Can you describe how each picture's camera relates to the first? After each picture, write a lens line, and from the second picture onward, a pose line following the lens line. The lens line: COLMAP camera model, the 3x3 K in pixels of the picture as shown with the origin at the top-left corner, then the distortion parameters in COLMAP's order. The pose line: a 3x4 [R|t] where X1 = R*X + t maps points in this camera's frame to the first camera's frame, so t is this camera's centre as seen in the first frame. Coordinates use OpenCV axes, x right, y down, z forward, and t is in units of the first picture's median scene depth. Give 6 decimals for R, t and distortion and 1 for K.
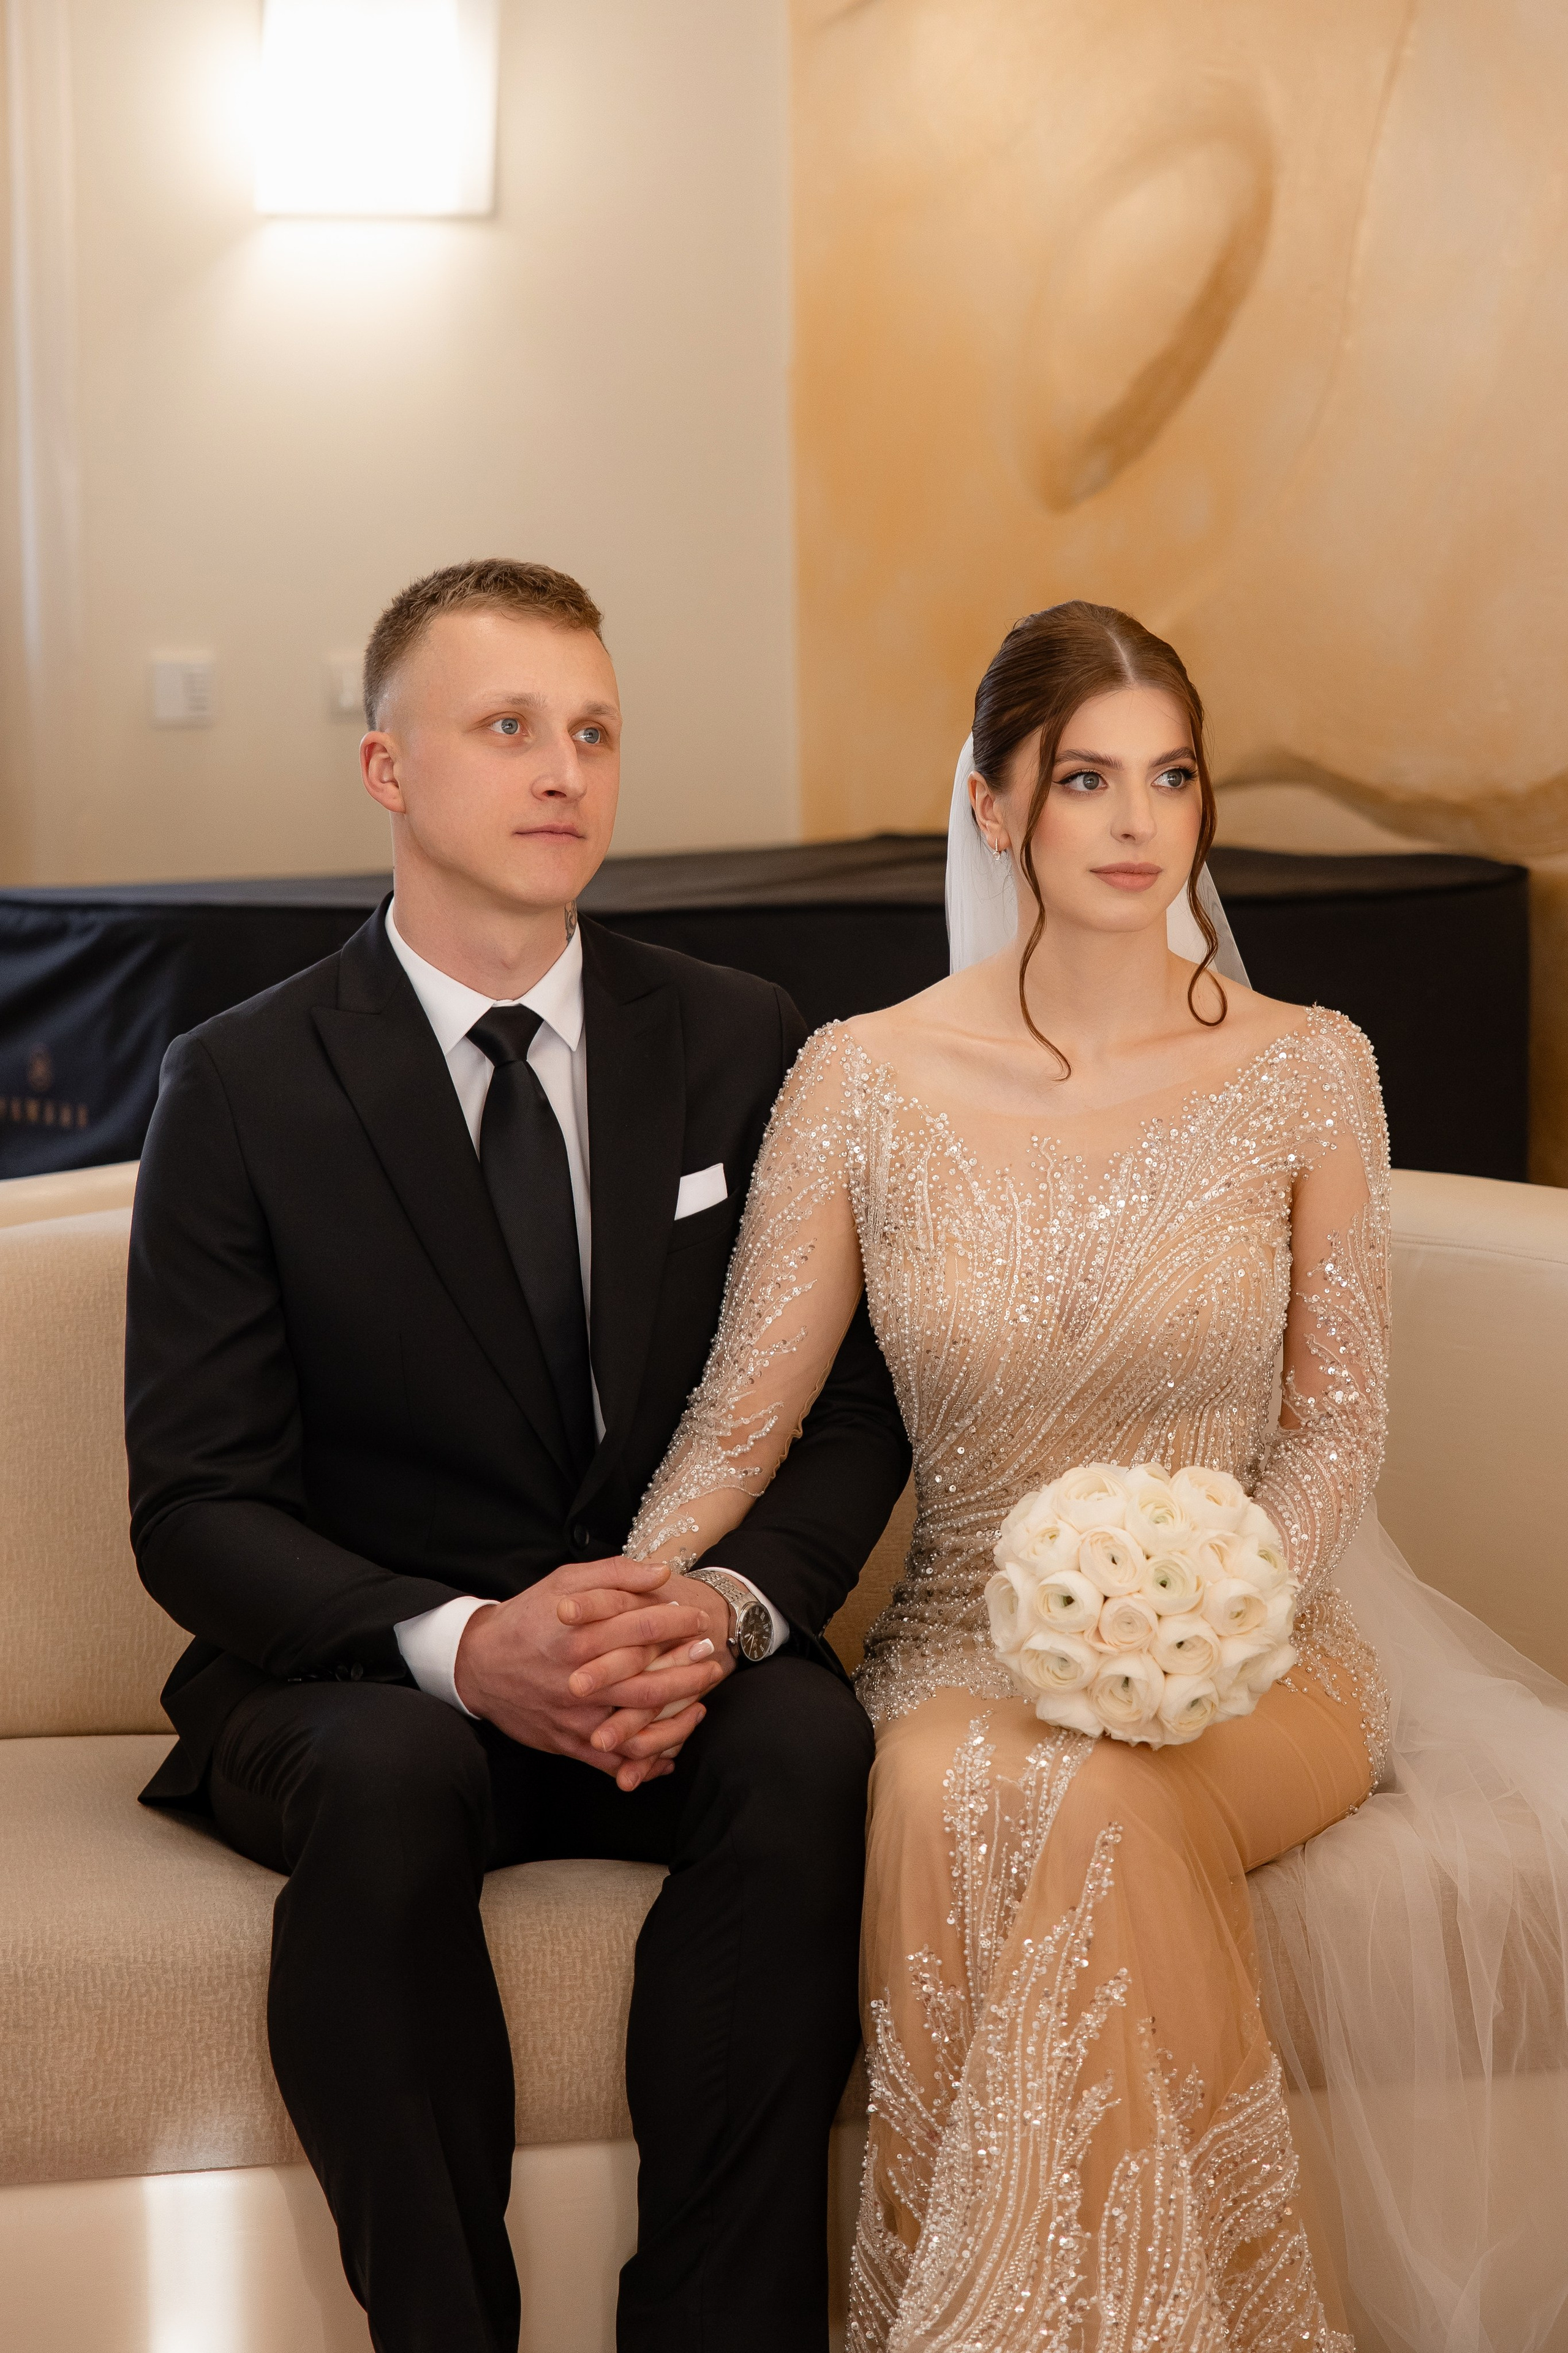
lens RADIAL K [[5298.2, 0, 782.5], [0, 5298.2, 1162.1], [0, 0, 1]] dist [0.044489, 0.000000]
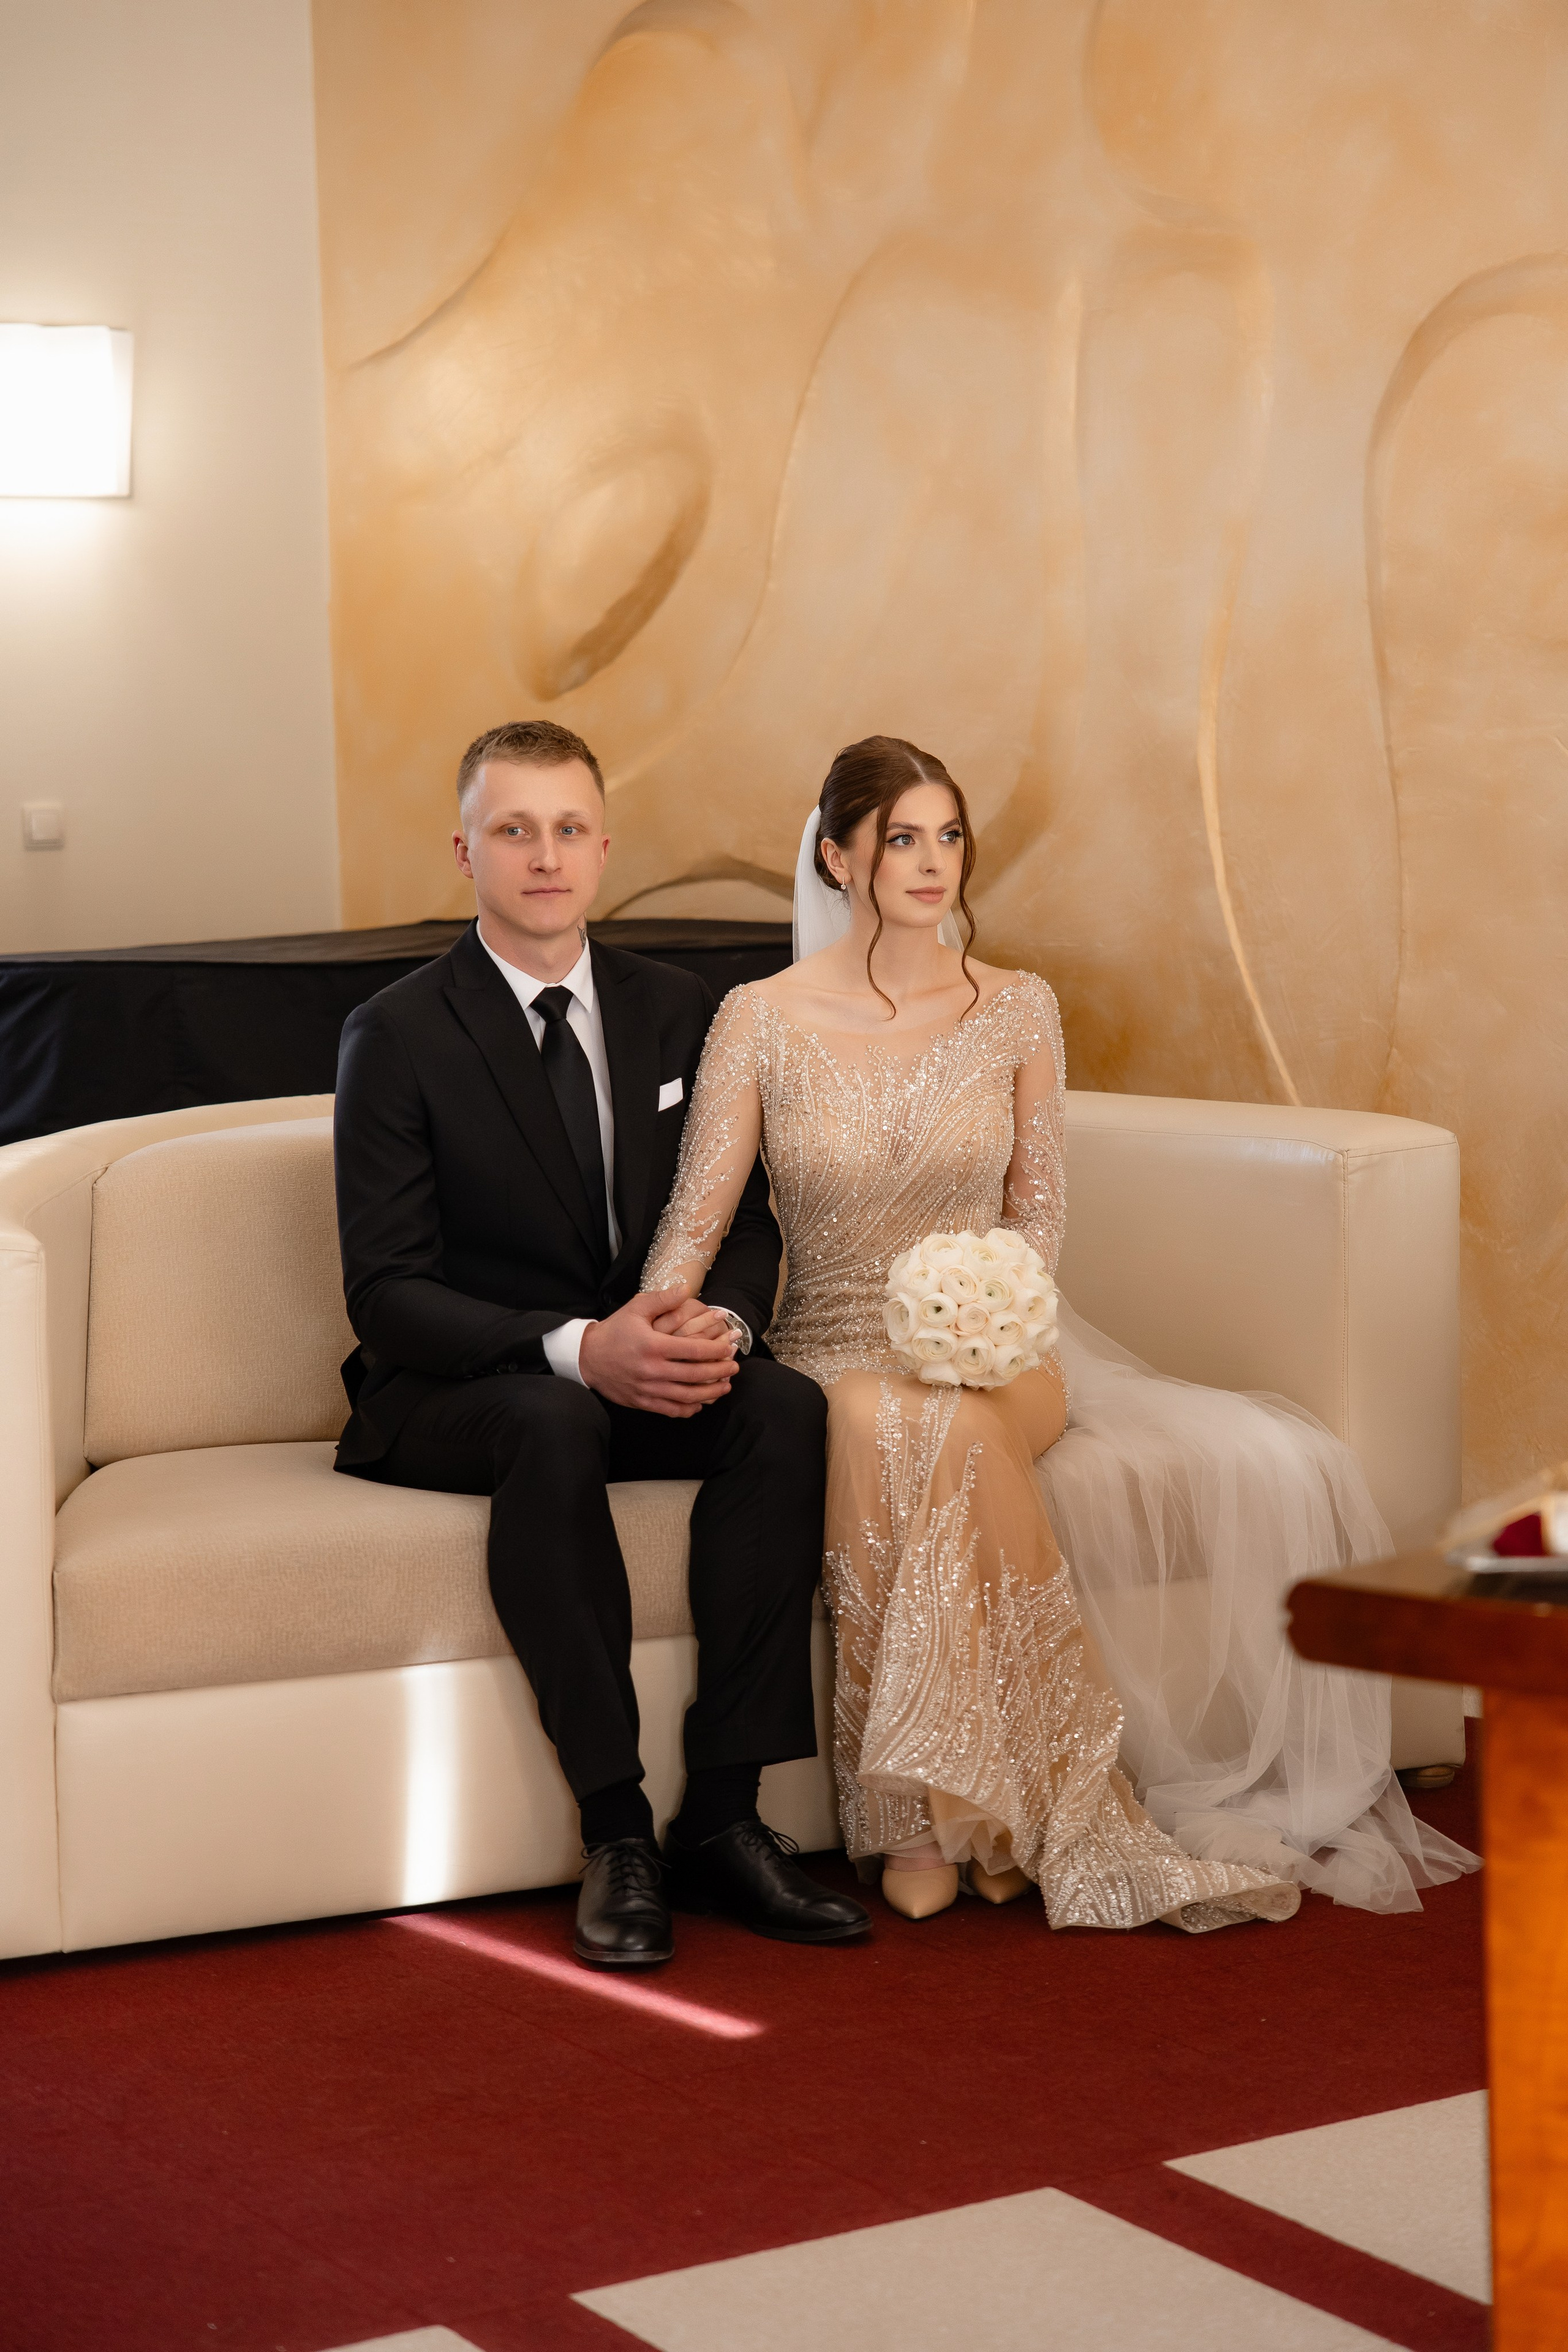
lens RADIAL K [[4157.4, 0, 795.0], [0, 4157.4, 1174.5], [0, 0, 1]] dist [-0.000072, 0.000000]
pose [[0.979330, -0.027083, 0.200446, -0.244794], [0.029684, 0.999510, -0.009978, 0.047680], [-0.200077, 0.015722, 0.979654, -0.302701]]
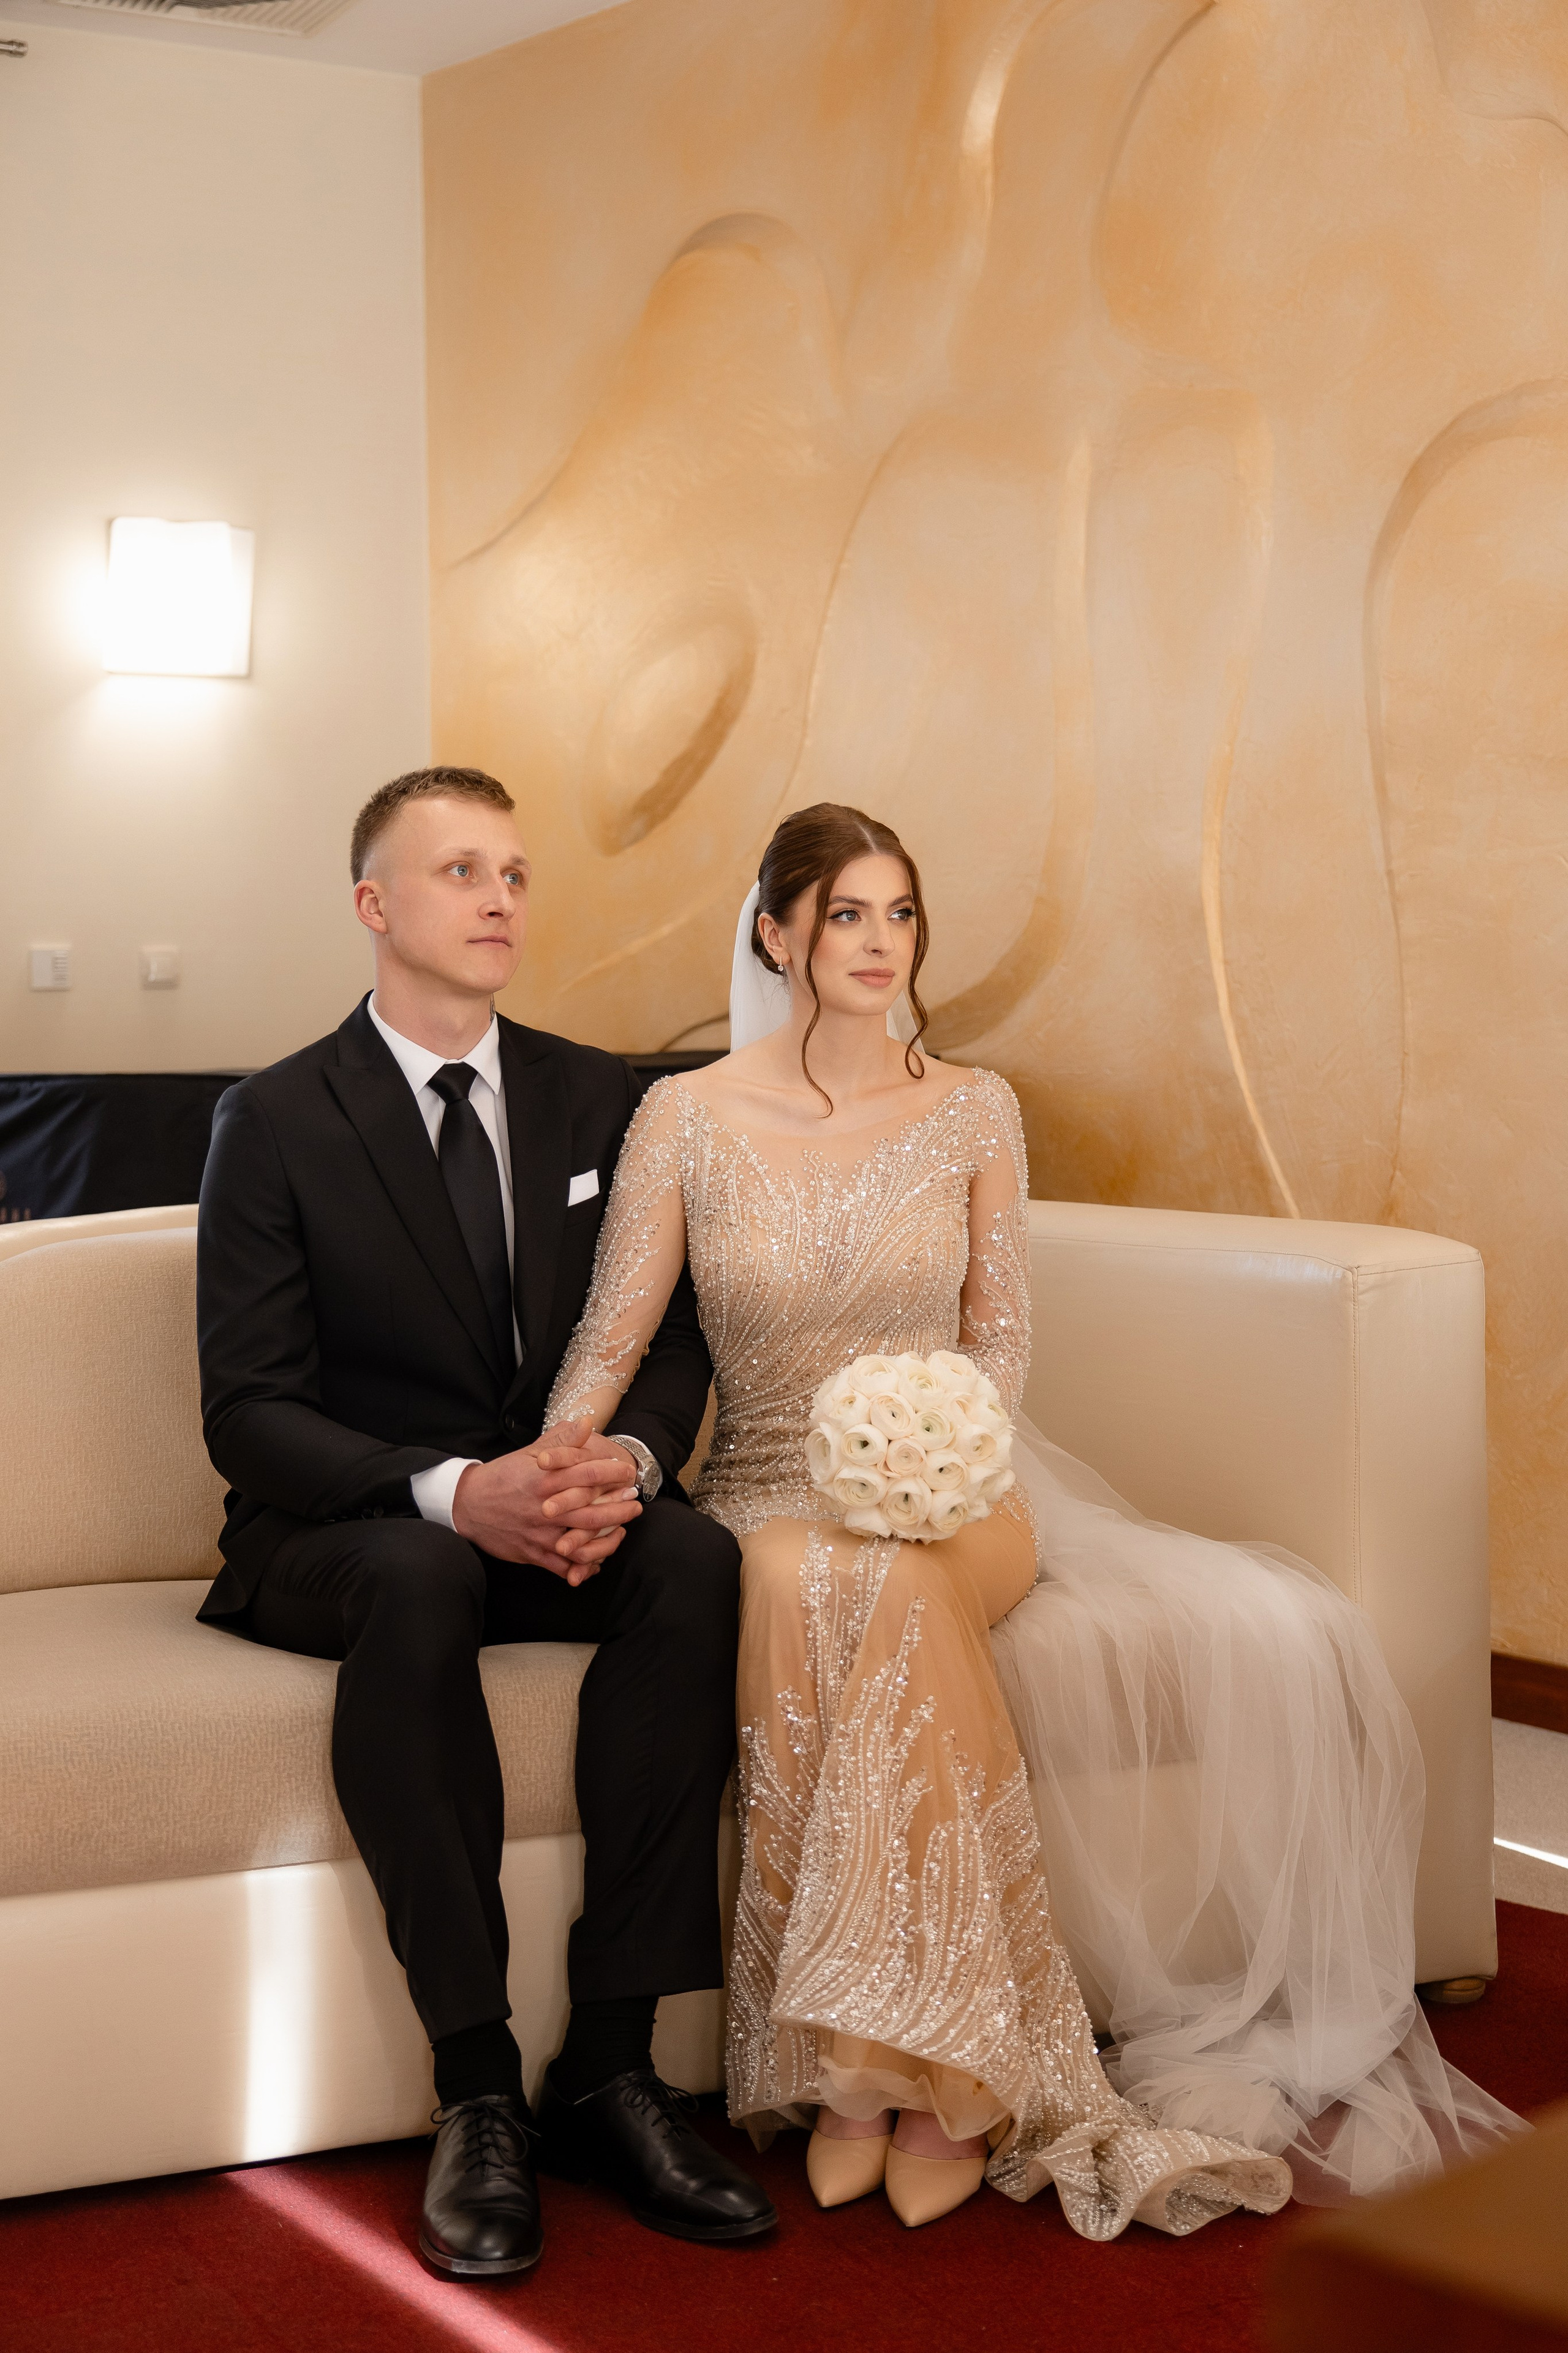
lens RADIAL K [[3134.7, 0, 761.6], [0, 3134.7, 953.2], [0, 0, 1]] dist [-0.013065, 0.000000]
pose [[0.988404, 0.001009, 0.151844, -0.101255], [0.017305, 0.992715, -0.119238, 0.046322], [-0.150859, 0.120483, 0.981186, 0.124045]]
